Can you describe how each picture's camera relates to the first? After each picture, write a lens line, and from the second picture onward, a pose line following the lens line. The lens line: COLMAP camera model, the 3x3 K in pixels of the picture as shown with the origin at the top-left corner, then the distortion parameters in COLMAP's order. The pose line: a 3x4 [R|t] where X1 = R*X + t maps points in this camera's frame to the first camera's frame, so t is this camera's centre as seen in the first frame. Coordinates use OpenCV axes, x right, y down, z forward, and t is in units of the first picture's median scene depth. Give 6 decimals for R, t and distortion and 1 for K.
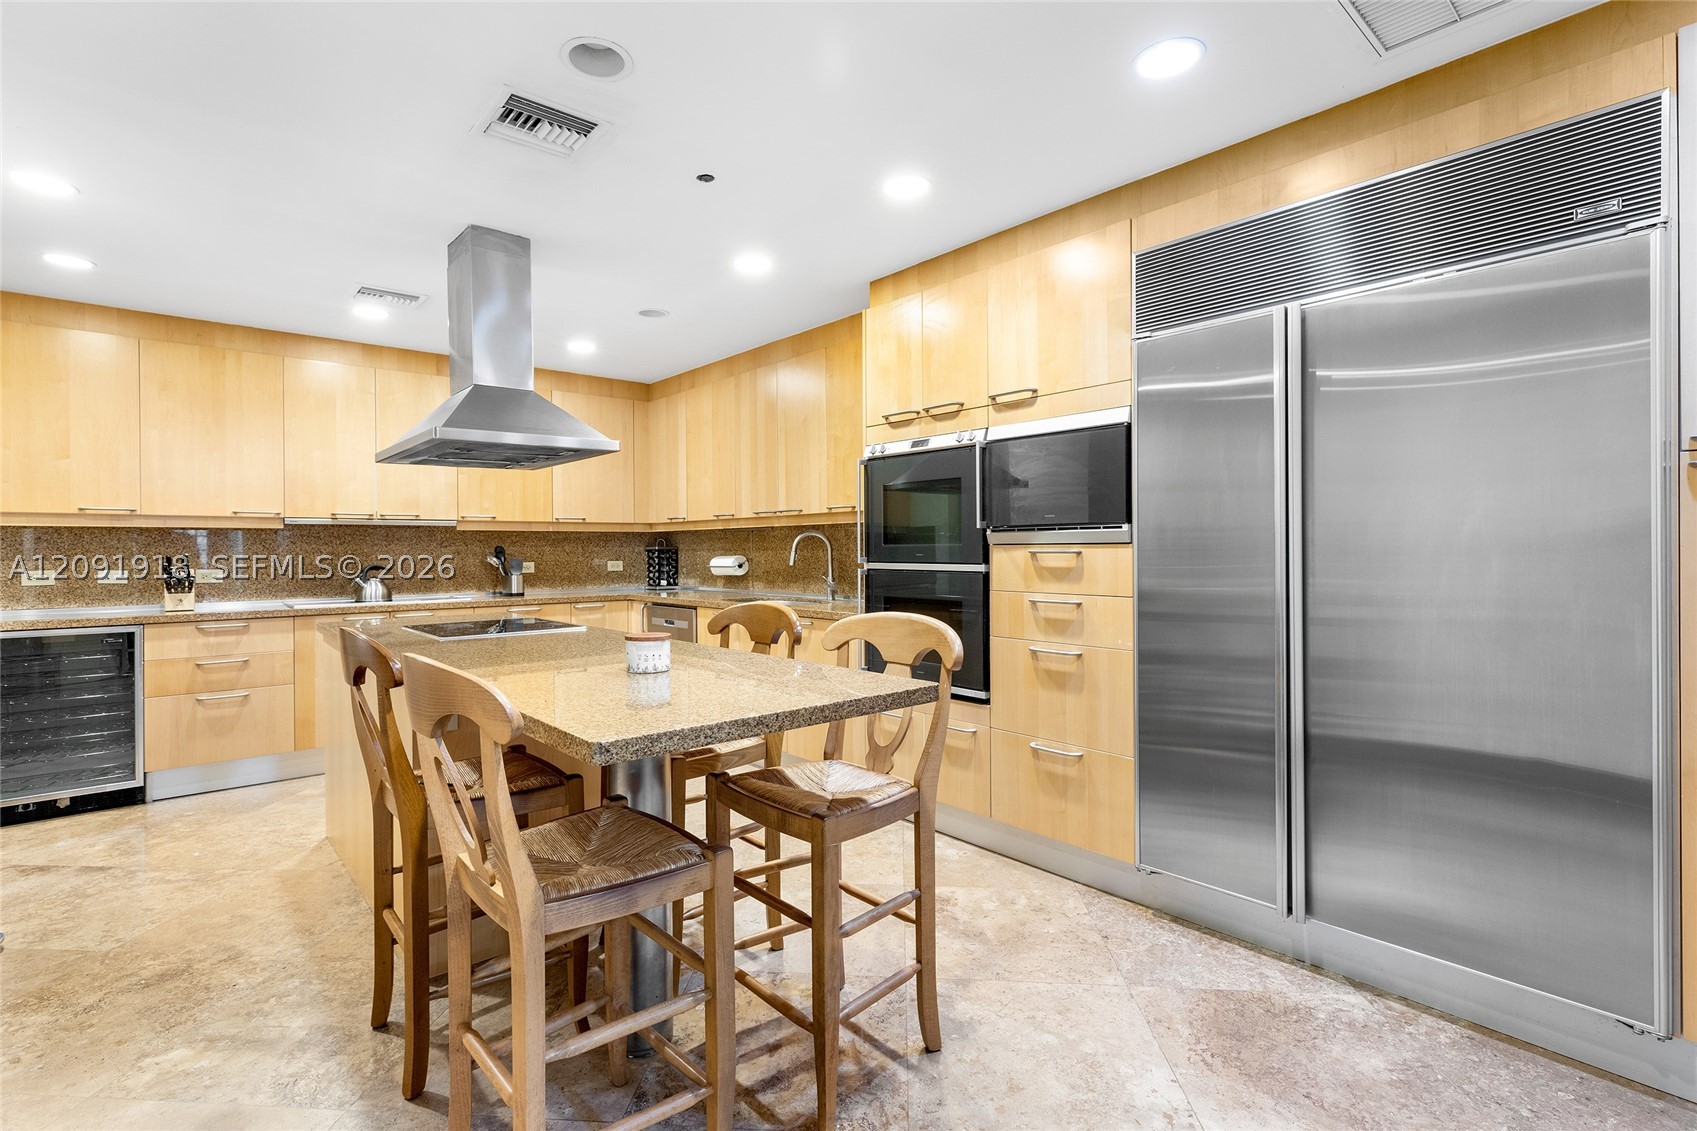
lens RADIAL K [[785.1, 0, 838.3], [0, 785.1, 554.0], [0, 0, 1]] dist [0.002685, -0.000424]
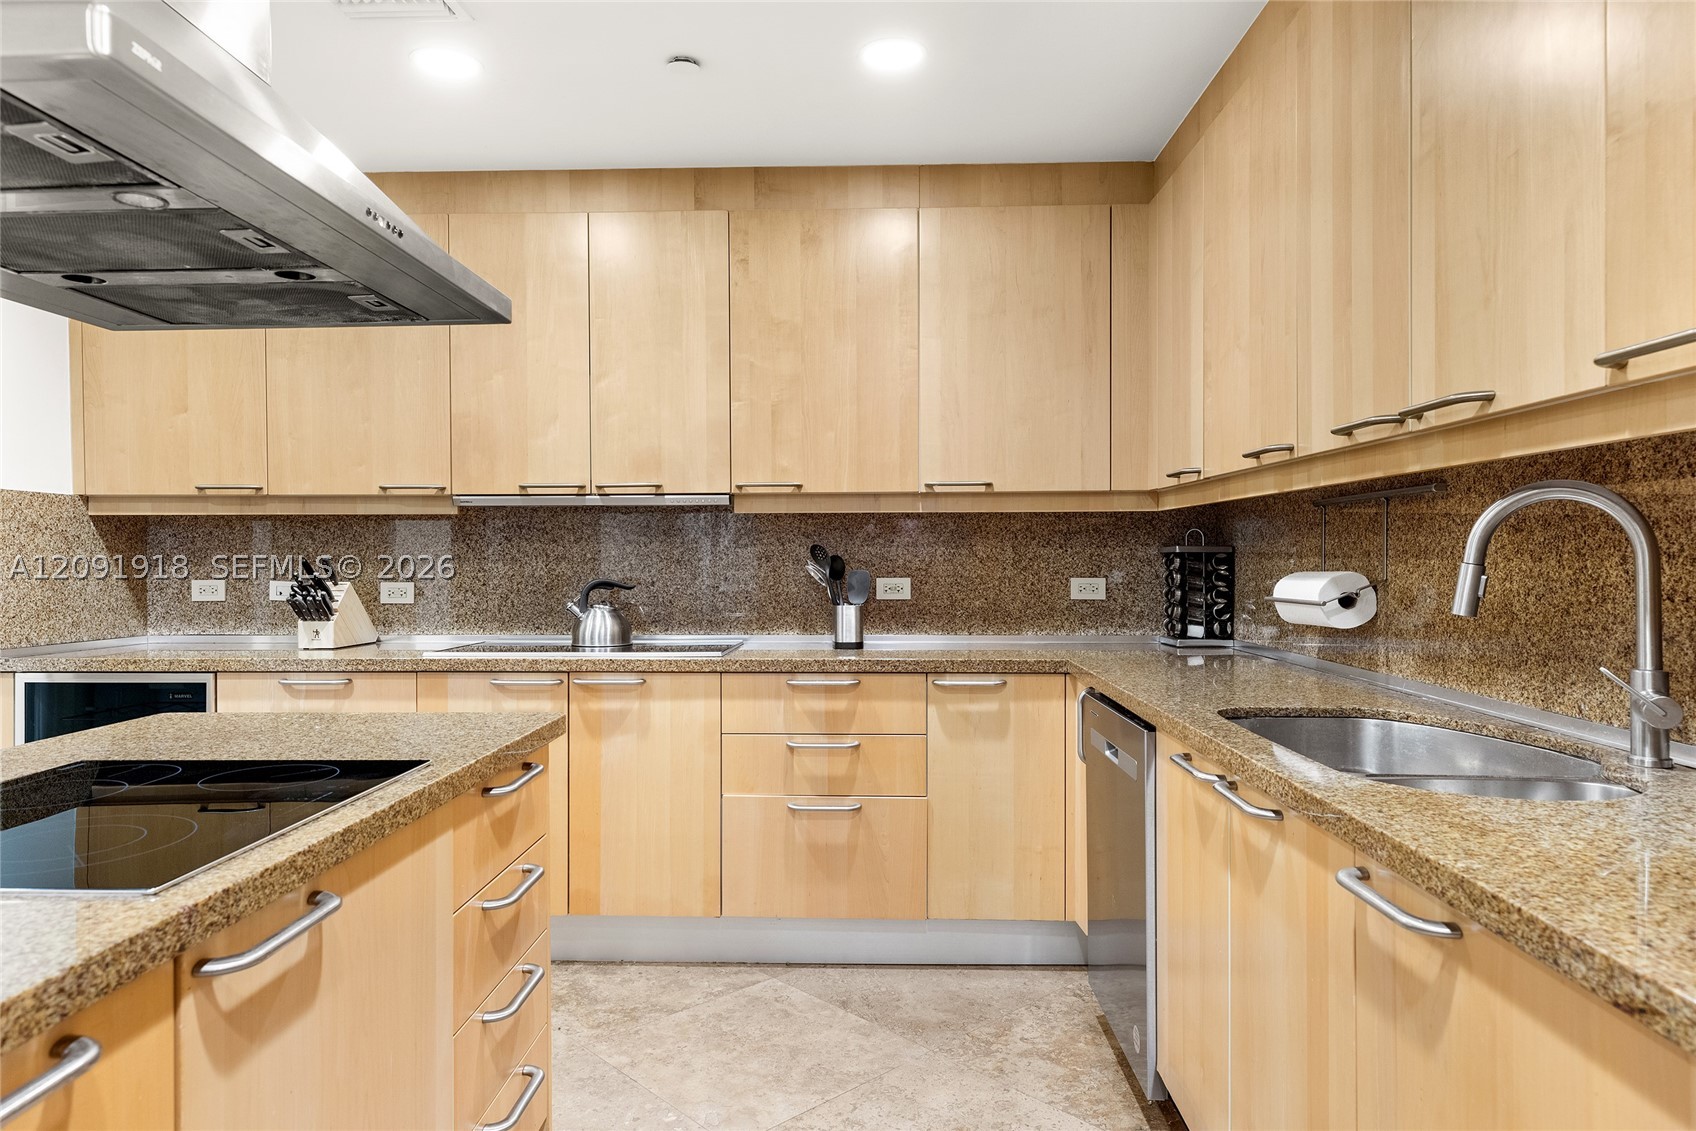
lens RADIAL K [[1054.7, 0, 844.8], [0, 1054.7, 557.4], [0, 0, 1]] dist [-0.003974, 0.000763]
pose [[0.742444, 0.007083, -0.669871, 0.022876], [-0.006868, 0.999972, 0.002961, -0.004596], [0.669873, 0.002403, 0.742472, 0.588661]]
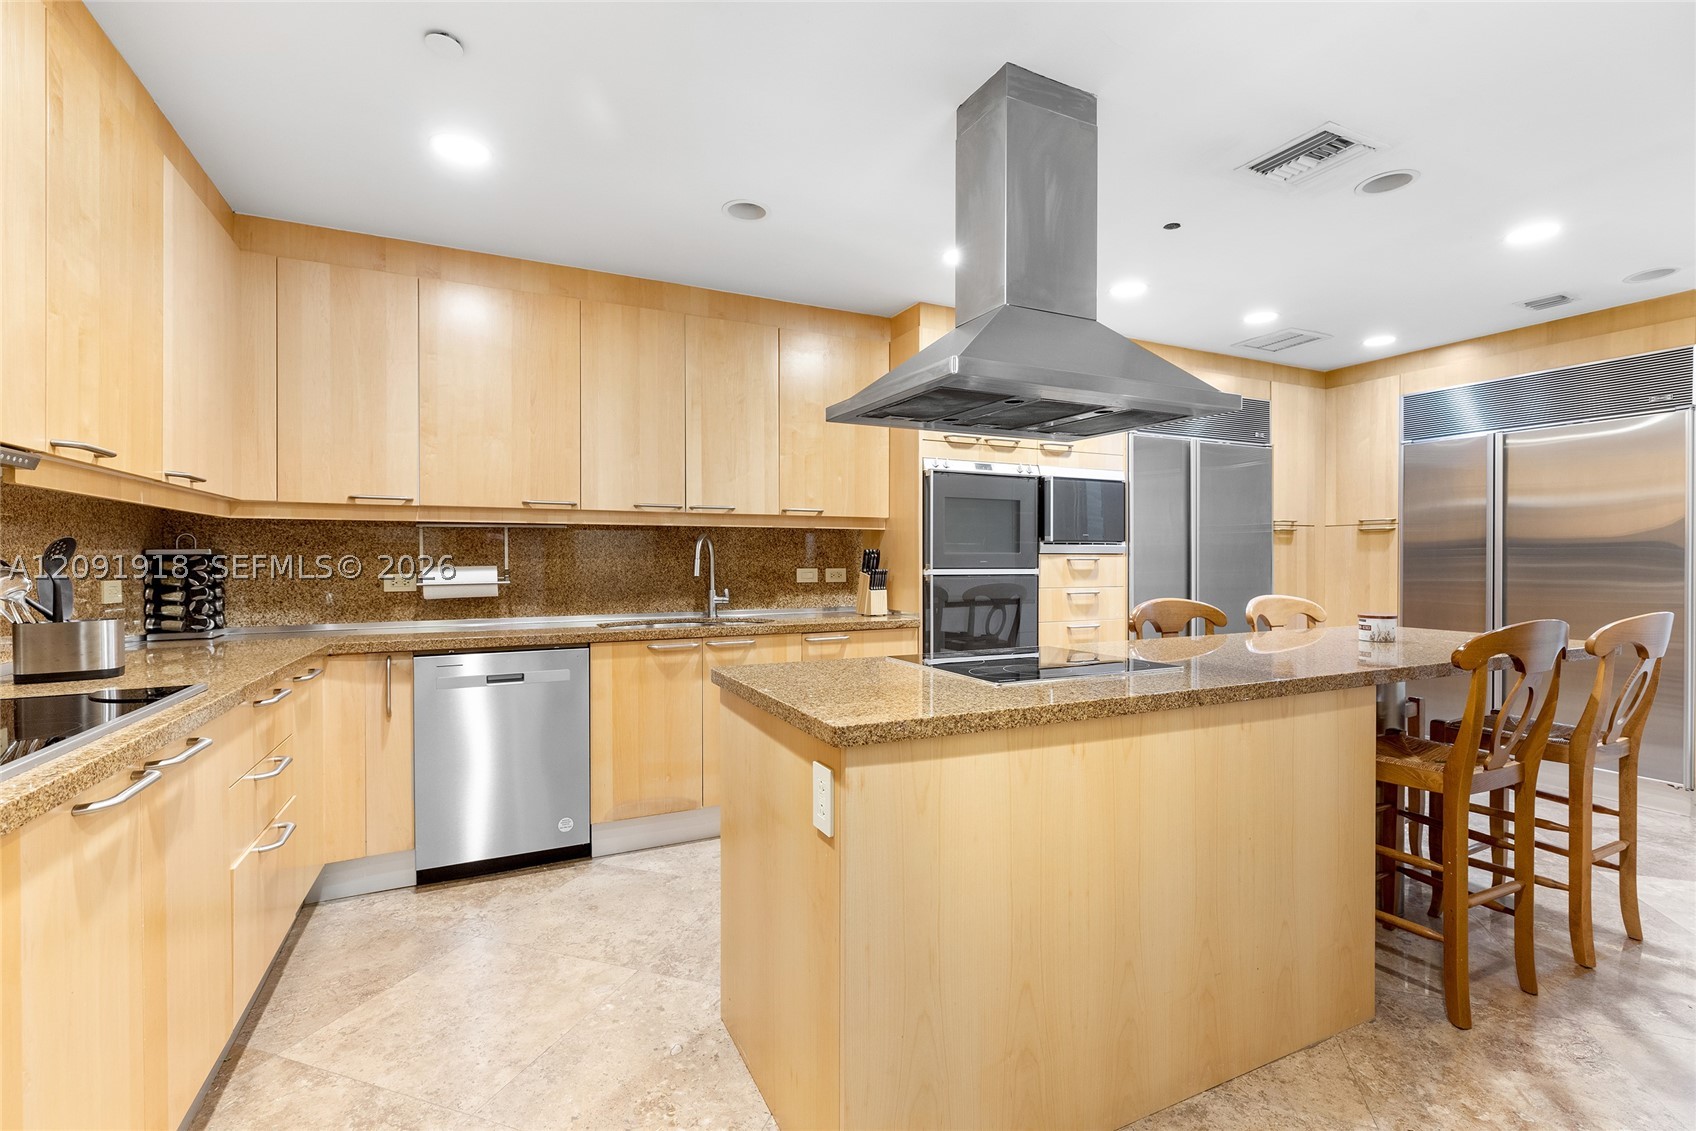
lens RADIAL K [[746.7, 0, 859.5], [0, 746.7, 565.1], [0, 0, 1]] dist [0.006867, 0.001577]
pose [[0.253866, -0.008698, 0.967200, -0.736557], [0.002763, 0.999962, 0.008268, -0.002641], [-0.967235, 0.000573, 0.253881, 0.645272]]
